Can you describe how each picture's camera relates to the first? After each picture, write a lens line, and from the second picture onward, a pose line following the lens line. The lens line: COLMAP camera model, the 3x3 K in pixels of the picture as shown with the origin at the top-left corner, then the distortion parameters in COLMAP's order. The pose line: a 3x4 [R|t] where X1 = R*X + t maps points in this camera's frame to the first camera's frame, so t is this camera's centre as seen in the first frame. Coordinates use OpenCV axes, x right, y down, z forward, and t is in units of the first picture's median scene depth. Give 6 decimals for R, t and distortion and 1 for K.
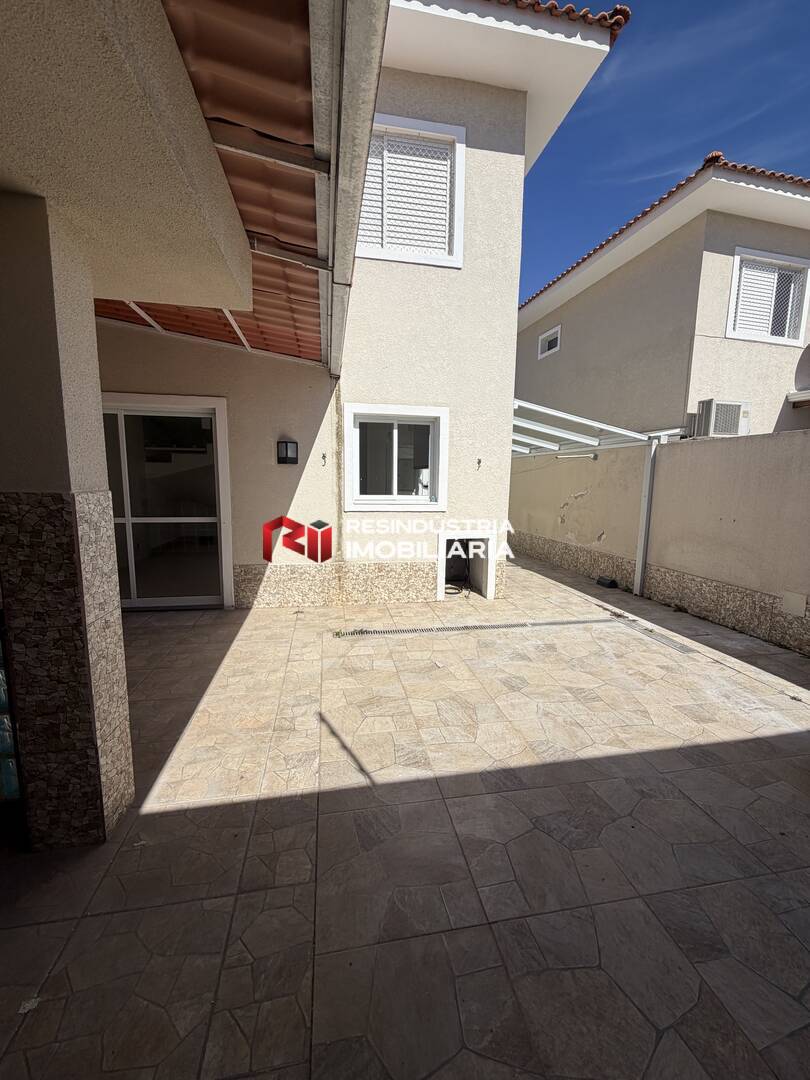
lens RADIAL K [[430.5, 0, 403.8], [0, 430.5, 535.0], [0, 0, 1]] dist [0.000466, 0.000228]
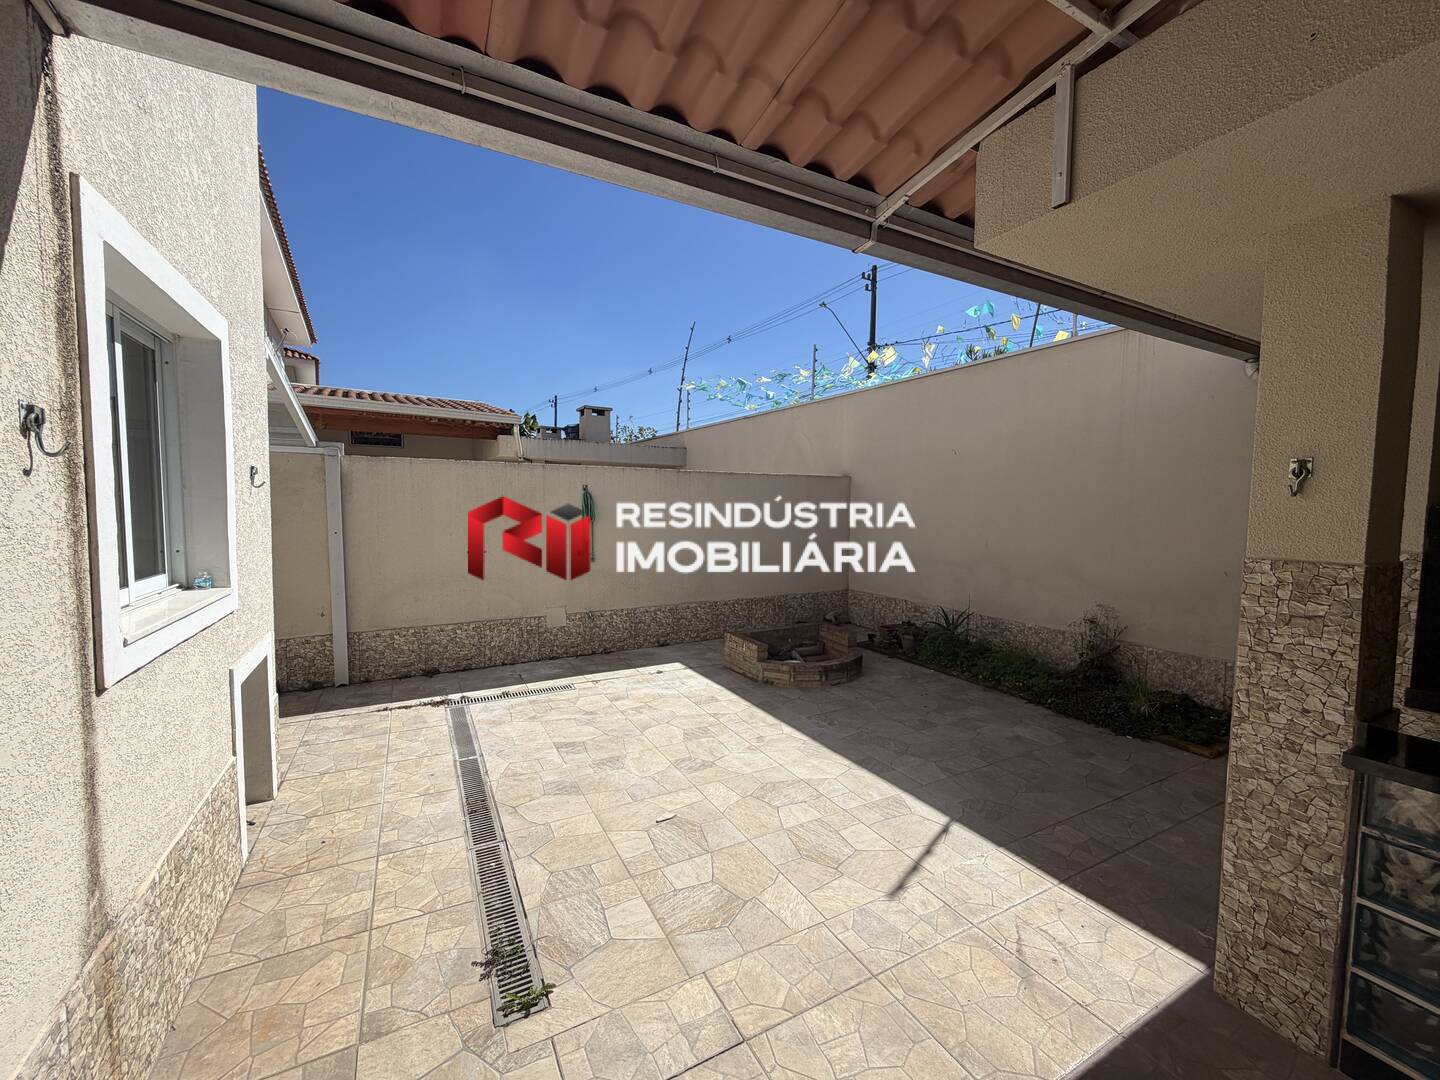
lens RADIAL K [[573.9, 0, 715.0], [0, 573.9, 542.9], [0, 0, 1]] dist [0.000466, 0.000228]
pose [[-0.306821, -0.078253, 0.948545, -0.647770], [0.110060, 0.987011, 0.117027, -0.167161], [-0.945382, 0.140304, -0.294223, 1.043535]]
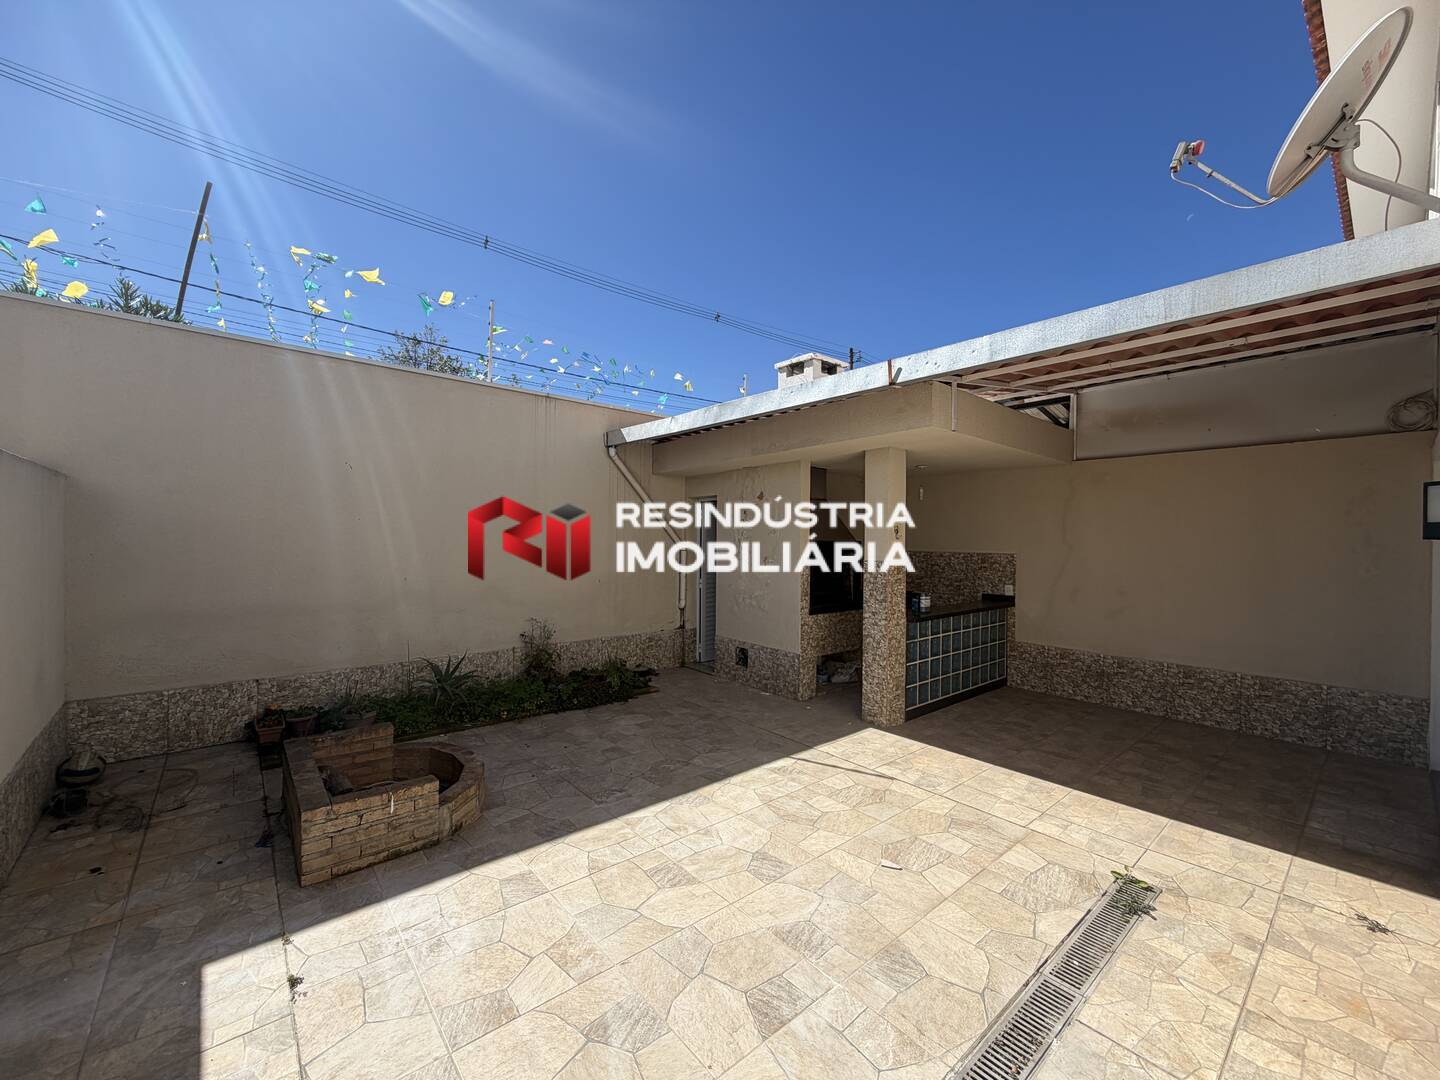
lens RADIAL K [[573.9, 0, 717.4], [0, 573.9, 541.7], [0, 0, 1]] dist [0.000466, 0.000228]
pose [[-0.862858, -0.021162, -0.505004, 0.664027], [-0.089246, 0.989804, 0.111009, -0.204624], [0.497506, 0.140855, -0.855949, 1.404812]]
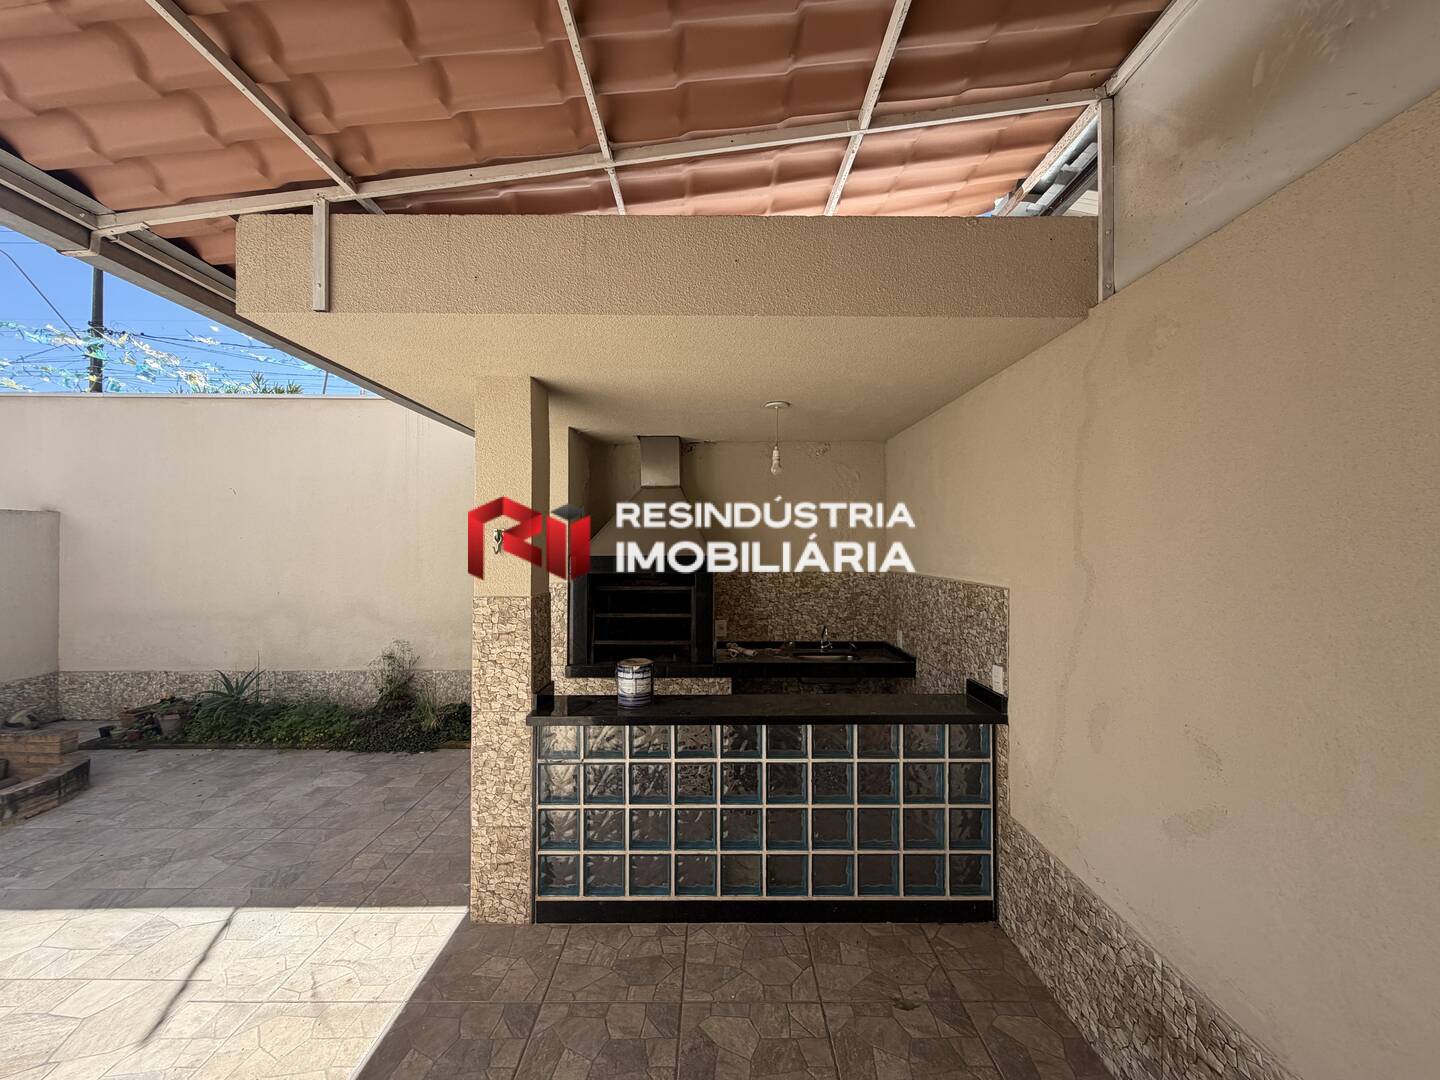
lens RADIAL K [[573.9, 0, 714.9], [0, 573.9, 541.0], [0, 0, 1]] dist [0.000466, 0.000228]
pose [[-0.984546, -0.011992, 0.174716, -0.729726], [0.009325, 0.992648, 0.120677, -0.195393], [-0.174878, 0.120441, -0.977196, 1.092638]]
